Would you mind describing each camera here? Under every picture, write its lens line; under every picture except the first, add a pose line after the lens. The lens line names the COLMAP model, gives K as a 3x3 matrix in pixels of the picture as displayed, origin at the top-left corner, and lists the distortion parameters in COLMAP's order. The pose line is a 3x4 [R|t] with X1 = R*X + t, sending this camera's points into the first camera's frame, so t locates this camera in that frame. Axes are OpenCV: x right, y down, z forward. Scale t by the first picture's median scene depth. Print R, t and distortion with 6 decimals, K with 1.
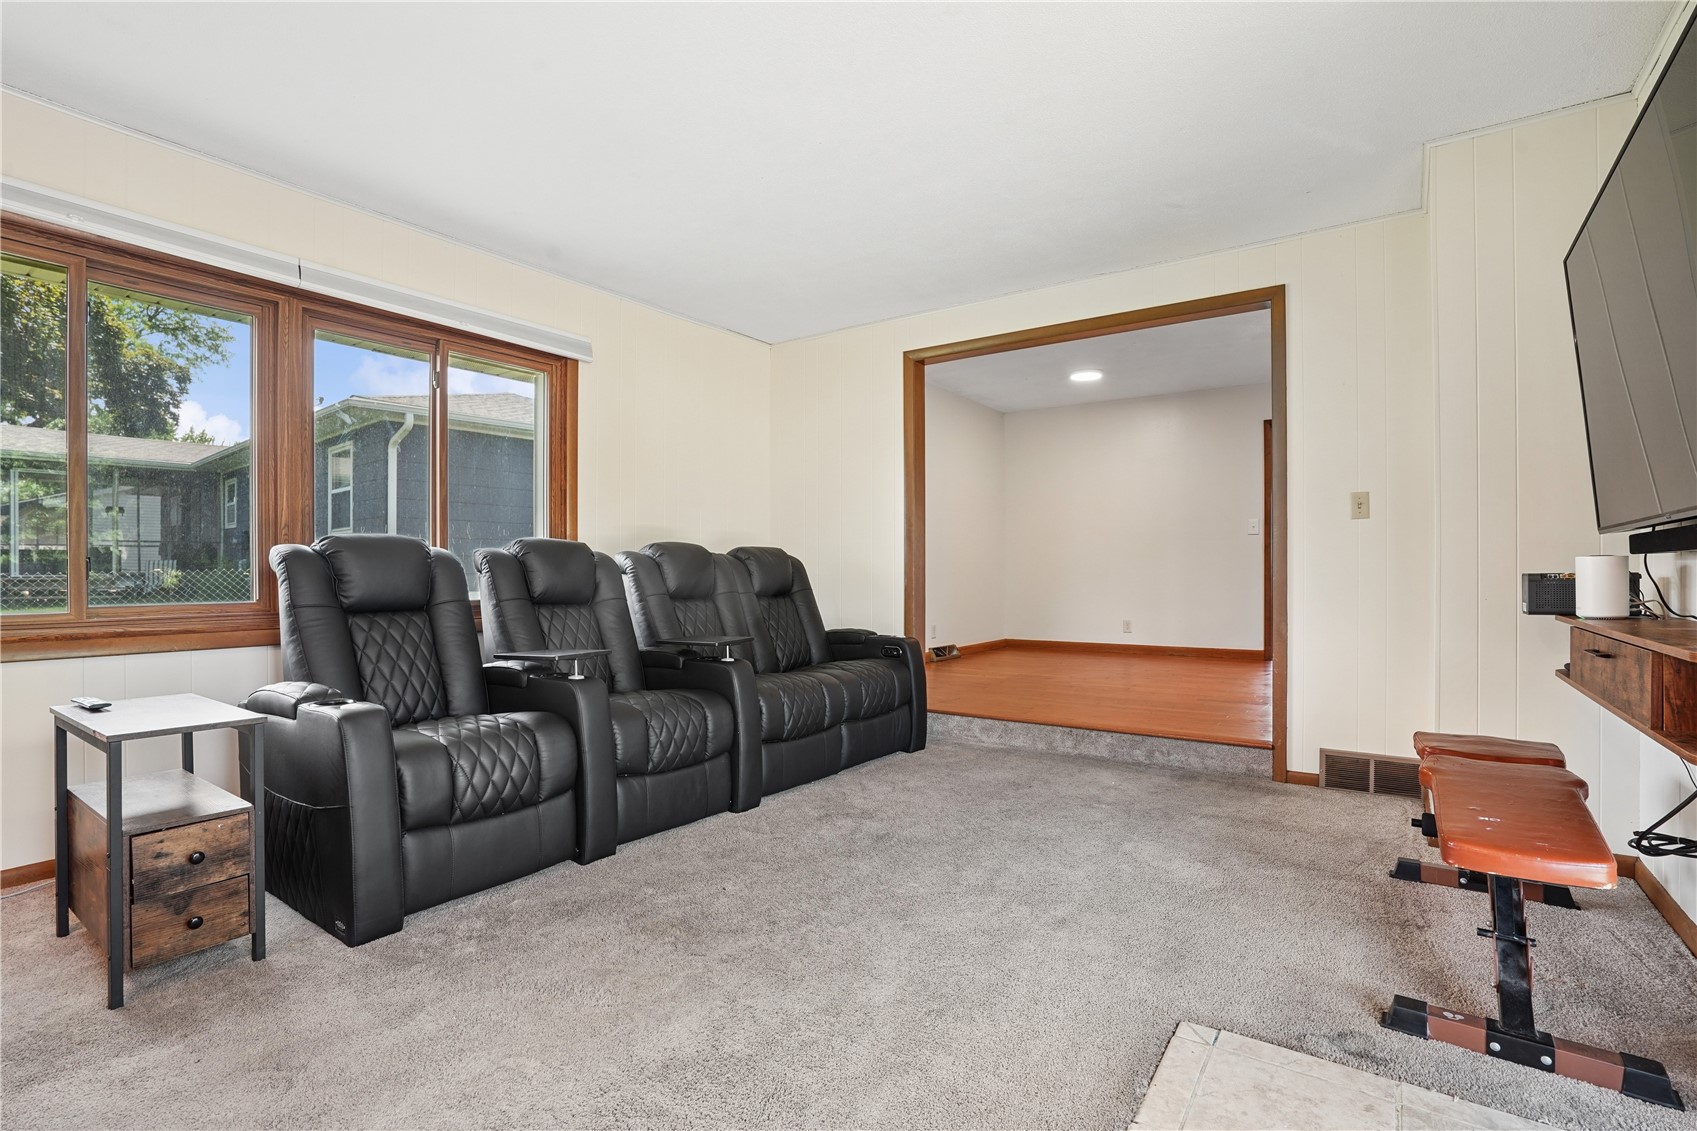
lens RADIAL K [[788.7, 0, 846.7], [0, 788.7, 571.6], [0, 0, 1]] dist [-0.053146, 0.014911]
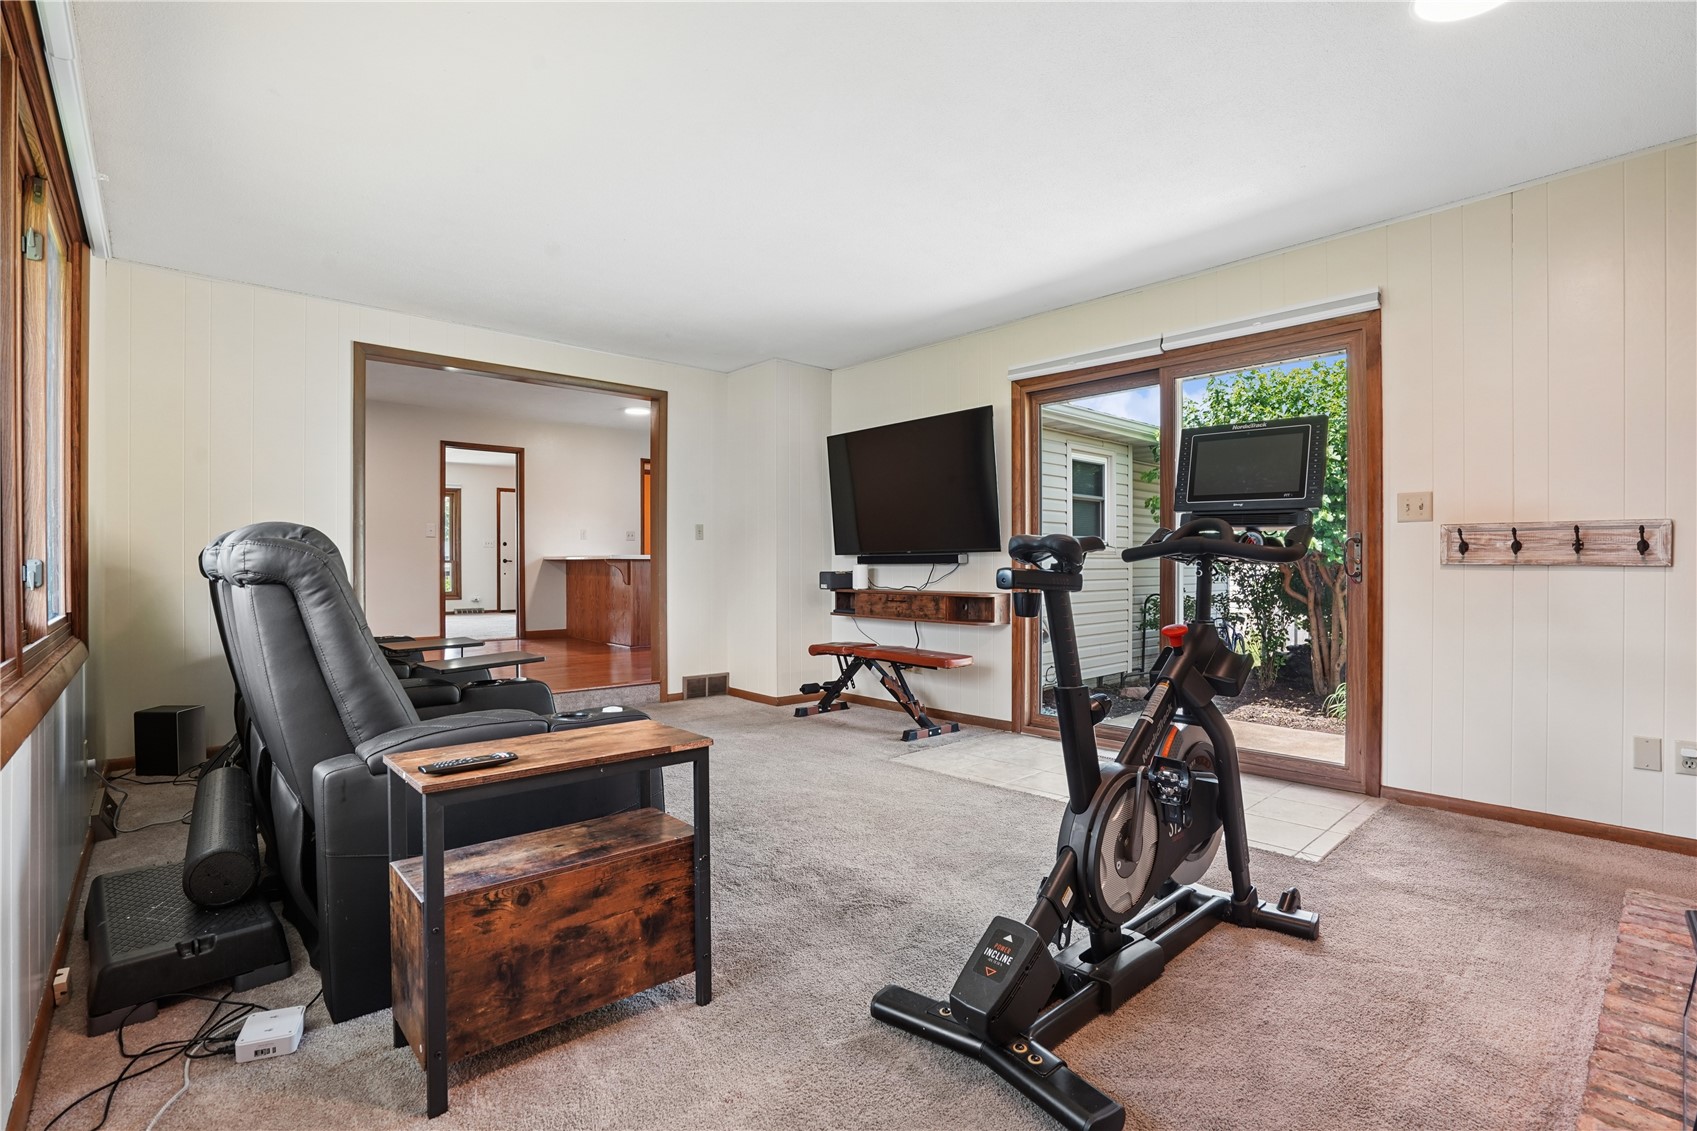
lens RADIAL K [[788.7, 0, 851.3], [0, 788.7, 563.9], [0, 0, 1]] dist [-0.053146, 0.014911]
pose [[0.226295, 0.000886, 0.974058, -0.919330], [-0.001063, 0.999999, -0.000663, -0.011980], [-0.974058, -0.000885, 0.226296, 0.260491]]
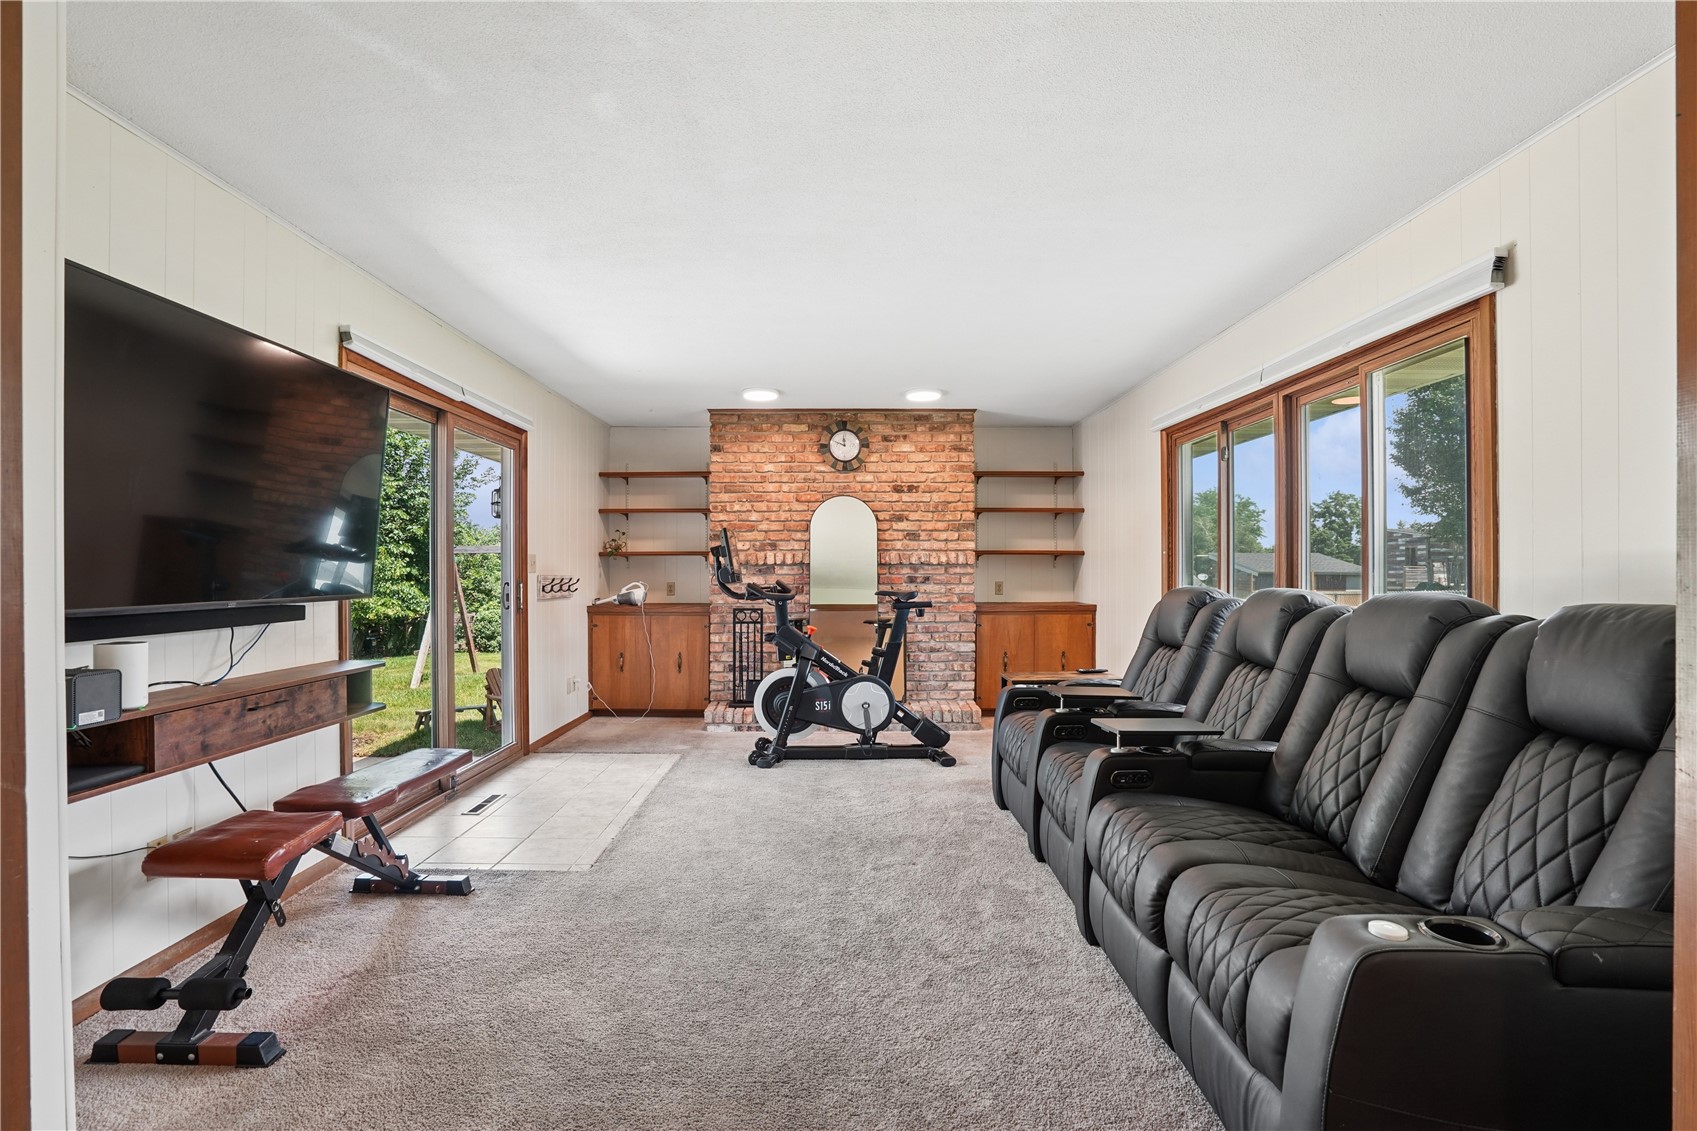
lens RADIAL K [[788.7, 0, 839.2], [0, 788.7, 578.3], [0, 0, 1]] dist [-0.053146, 0.014911]
pose [[-0.817191, 0.004729, -0.576347, 0.474097], [0.002369, 0.999985, 0.004846, -0.058279], [0.576361, 0.002594, -0.817191, 1.337468]]
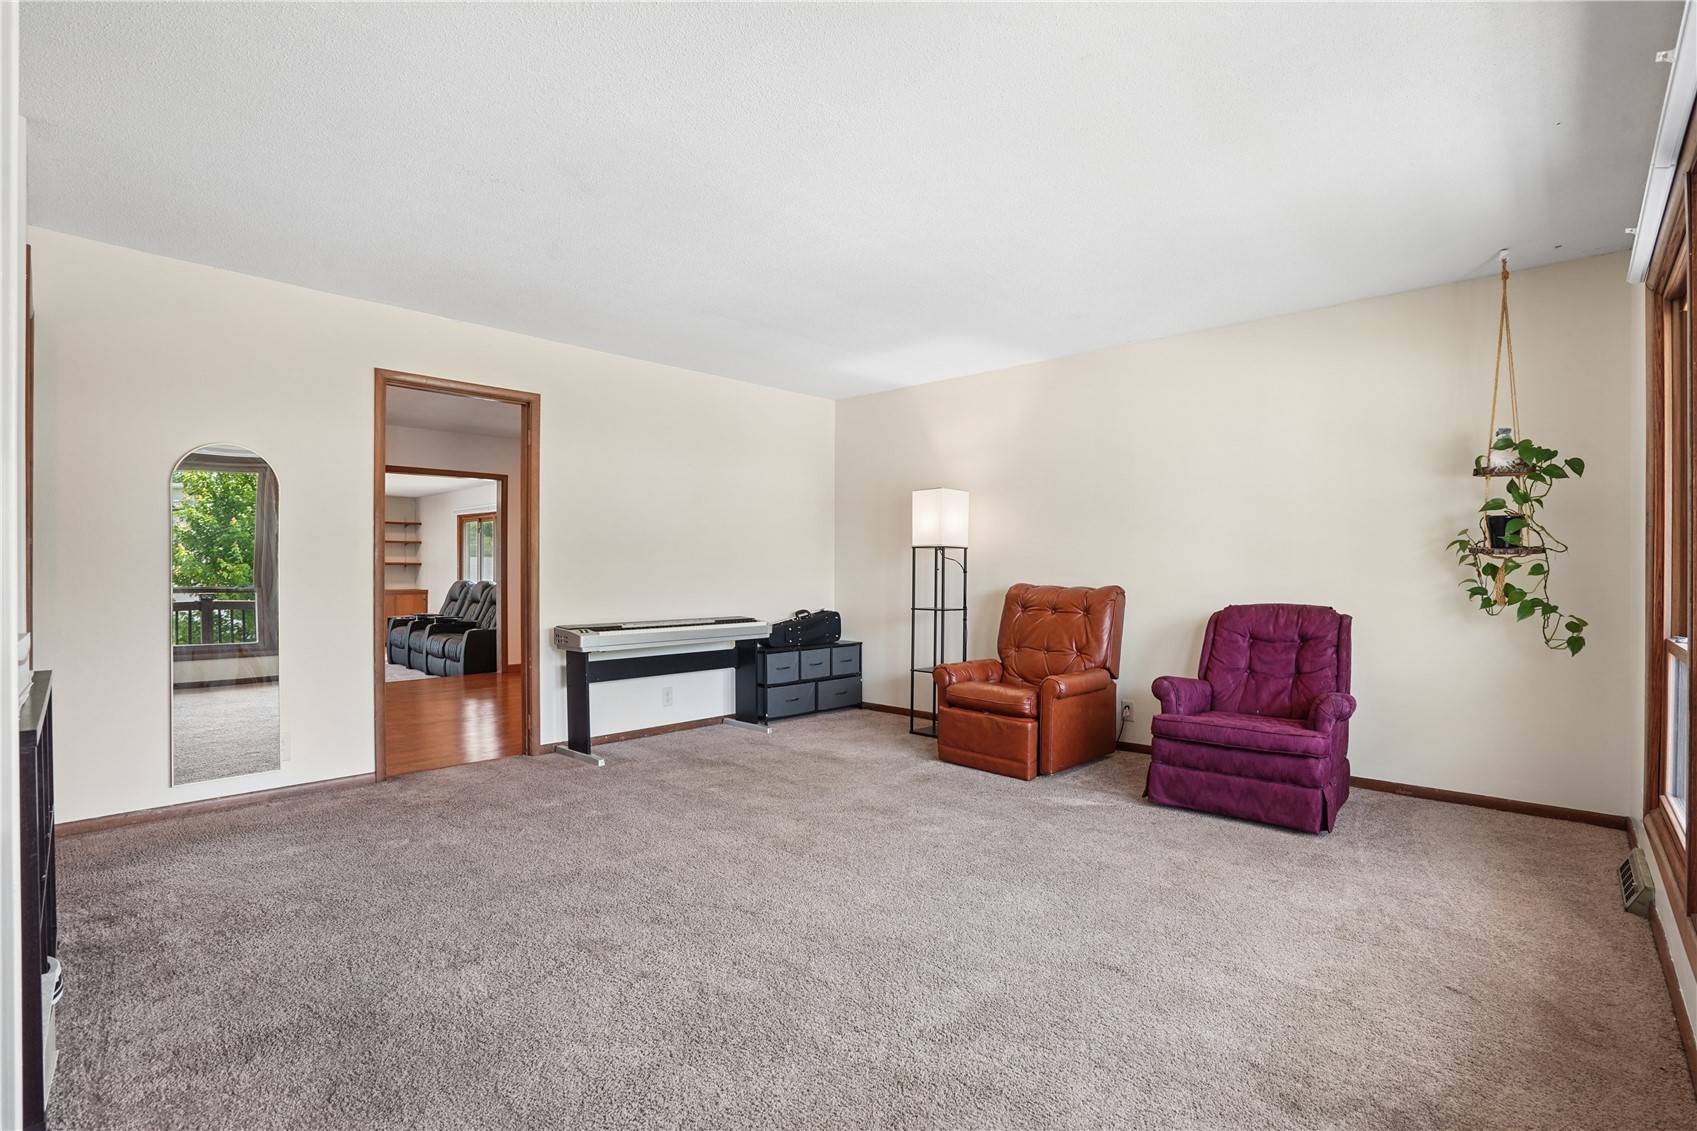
lens RADIAL K [[788.7, 0, 839.4], [0, 788.7, 569.4], [0, 0, 1]] dist [-0.053146, 0.014911]
pose [[-0.152836, 0.004684, -0.988240, 2.259746], [0.003849, 0.999984, 0.004145, -0.090894], [0.988244, -0.003170, -0.152851, 2.667042]]
